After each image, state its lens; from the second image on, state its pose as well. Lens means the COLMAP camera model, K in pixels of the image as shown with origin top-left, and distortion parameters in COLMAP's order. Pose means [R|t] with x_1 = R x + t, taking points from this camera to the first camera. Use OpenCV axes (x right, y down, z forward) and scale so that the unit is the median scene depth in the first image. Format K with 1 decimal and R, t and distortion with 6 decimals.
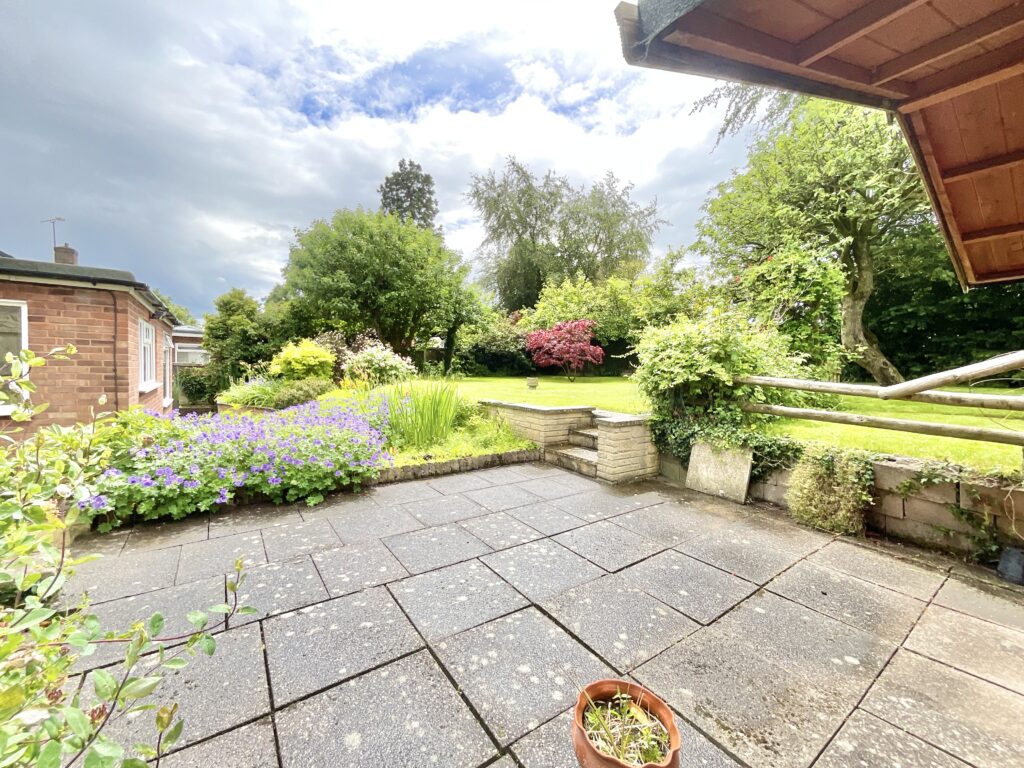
lens RADIAL K [[418.8, 0, 509.2], [0, 418.8, 380.0], [0, 0, 1]] dist [0.002043, -0.001268]
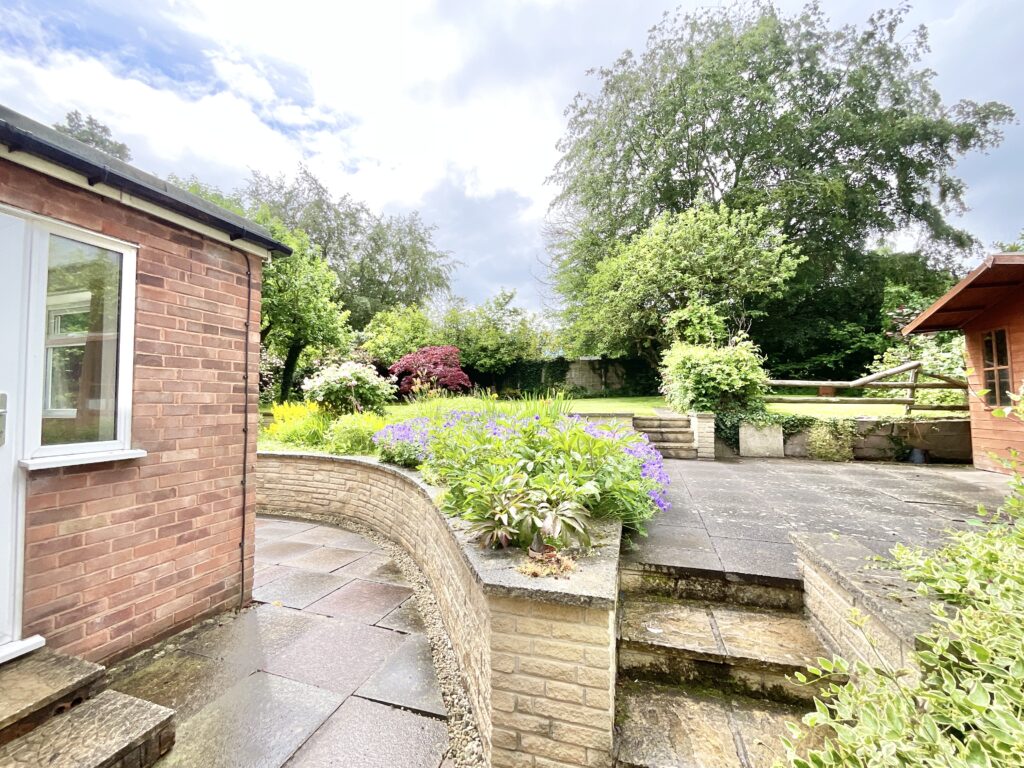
lens RADIAL K [[418.8, 0, 491.4], [0, 418.8, 385.1], [0, 0, 1]] dist [0.002043, -0.001268]
pose [[0.800075, -0.005313, 0.599876, -1.029423], [0.047476, 0.997385, -0.054487, 0.039287], [-0.598018, 0.072074, 0.798235, 0.284960]]
